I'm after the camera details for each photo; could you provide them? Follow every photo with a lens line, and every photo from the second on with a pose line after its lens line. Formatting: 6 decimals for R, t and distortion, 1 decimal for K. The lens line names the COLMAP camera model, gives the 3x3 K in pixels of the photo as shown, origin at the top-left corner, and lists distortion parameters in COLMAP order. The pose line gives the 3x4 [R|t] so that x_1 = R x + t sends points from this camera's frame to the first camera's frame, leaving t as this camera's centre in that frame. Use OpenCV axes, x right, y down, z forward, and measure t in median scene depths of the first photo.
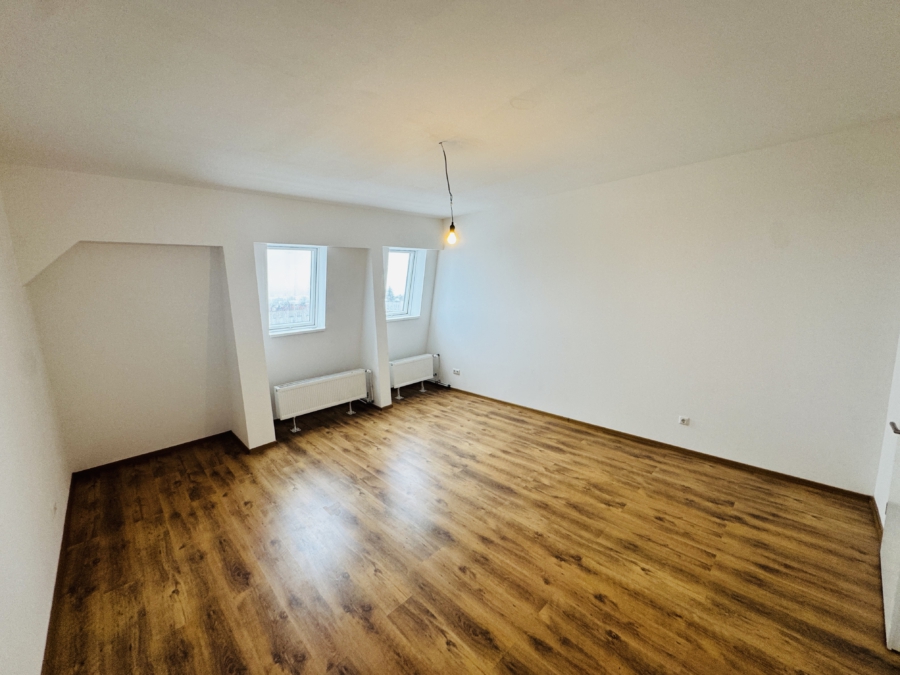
lens RADIAL K [[362.8, 0, 447.0], [0, 362.8, 337.9], [0, 0, 1]] dist [-0.002407, 0.000597]
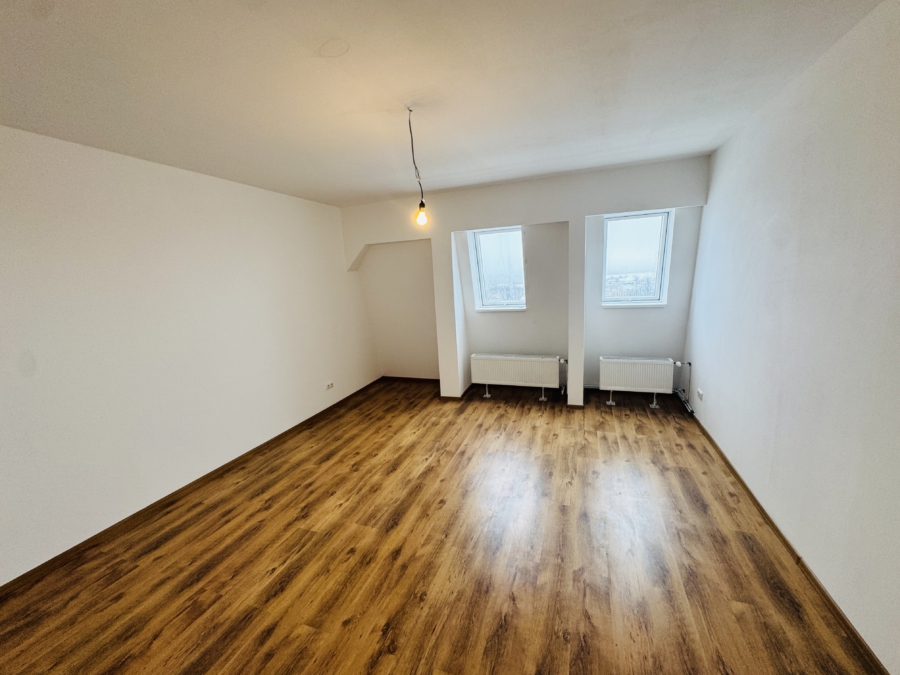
lens RADIAL K [[362.8, 0, 456.2], [0, 362.8, 337.6], [0, 0, 1]] dist [-0.002407, 0.000597]
pose [[0.428107, 0.166389, -0.888279, 0.616801], [-0.096032, 0.985715, 0.138358, -0.086140], [0.898611, 0.026071, 0.437971, 0.494044]]
